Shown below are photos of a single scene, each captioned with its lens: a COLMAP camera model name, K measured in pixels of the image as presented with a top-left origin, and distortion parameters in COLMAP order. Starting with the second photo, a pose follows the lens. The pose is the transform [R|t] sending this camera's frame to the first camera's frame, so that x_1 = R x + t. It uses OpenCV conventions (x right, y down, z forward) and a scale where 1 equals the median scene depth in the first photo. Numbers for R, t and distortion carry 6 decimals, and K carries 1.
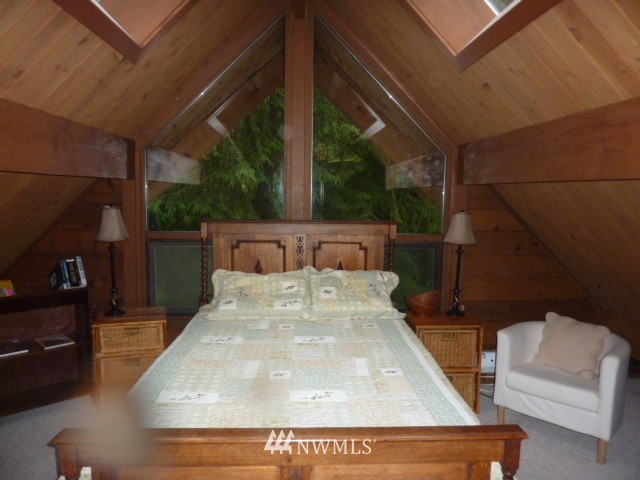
lens RADIAL K [[475.2, 0, 322.4], [0, 475.2, 240.9], [0, 0, 1]] dist [-0.024605, -0.006675]
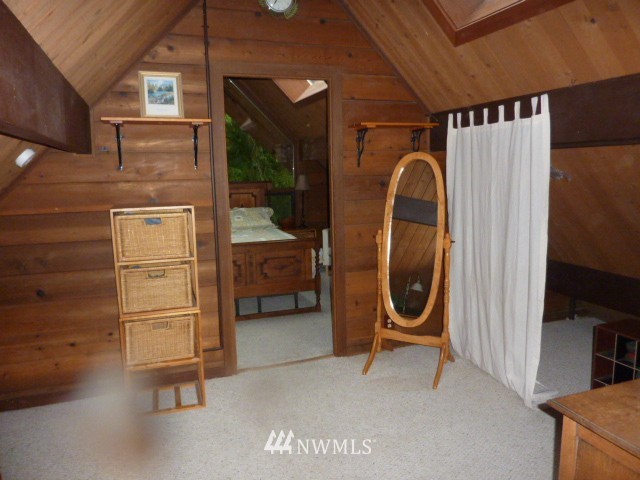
lens RADIAL K [[475.2, 0, 319.3], [0, 475.2, 237.3], [0, 0, 1]] dist [-0.024605, -0.006675]
pose [[0.956479, -0.075454, 0.281876, -0.212813], [0.064075, 0.996722, 0.049386, 0.104589], [-0.284679, -0.029176, 0.958179, -0.906346]]
